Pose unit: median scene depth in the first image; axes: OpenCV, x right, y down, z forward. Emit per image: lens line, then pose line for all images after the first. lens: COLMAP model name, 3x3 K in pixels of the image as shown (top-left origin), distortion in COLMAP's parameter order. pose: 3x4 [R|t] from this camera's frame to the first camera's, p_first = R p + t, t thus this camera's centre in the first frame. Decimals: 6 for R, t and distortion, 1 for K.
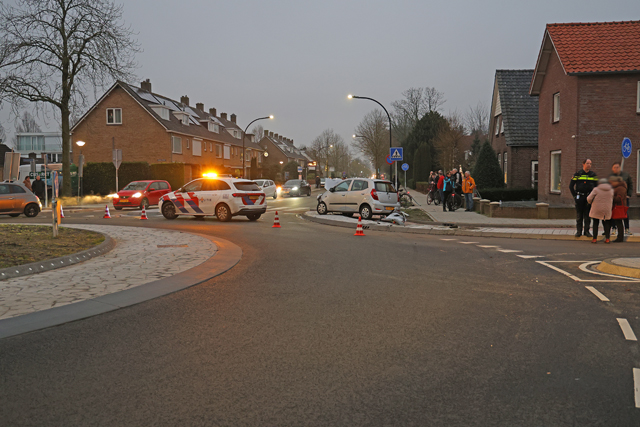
lens RADIAL K [[682.3, 0, 320.0], [0, 682.3, 213.5], [0, 0, 1]] dist [0.003110, 0.004317]
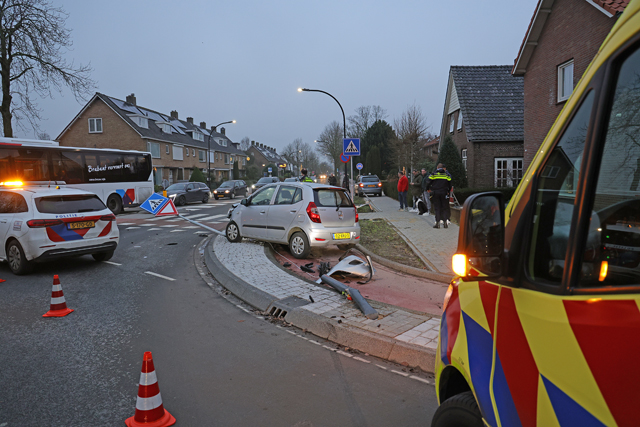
lens RADIAL K [[454.2, 0, 320.0], [0, 454.2, 213.5], [0, 0, 1]] dist [-0.121957, 0.140291]
pose [[0.998982, -0.019702, 0.040585, 0.036987], [0.018421, 0.999327, 0.031709, -0.020338], [-0.041183, -0.030929, 0.998673, 0.334138]]
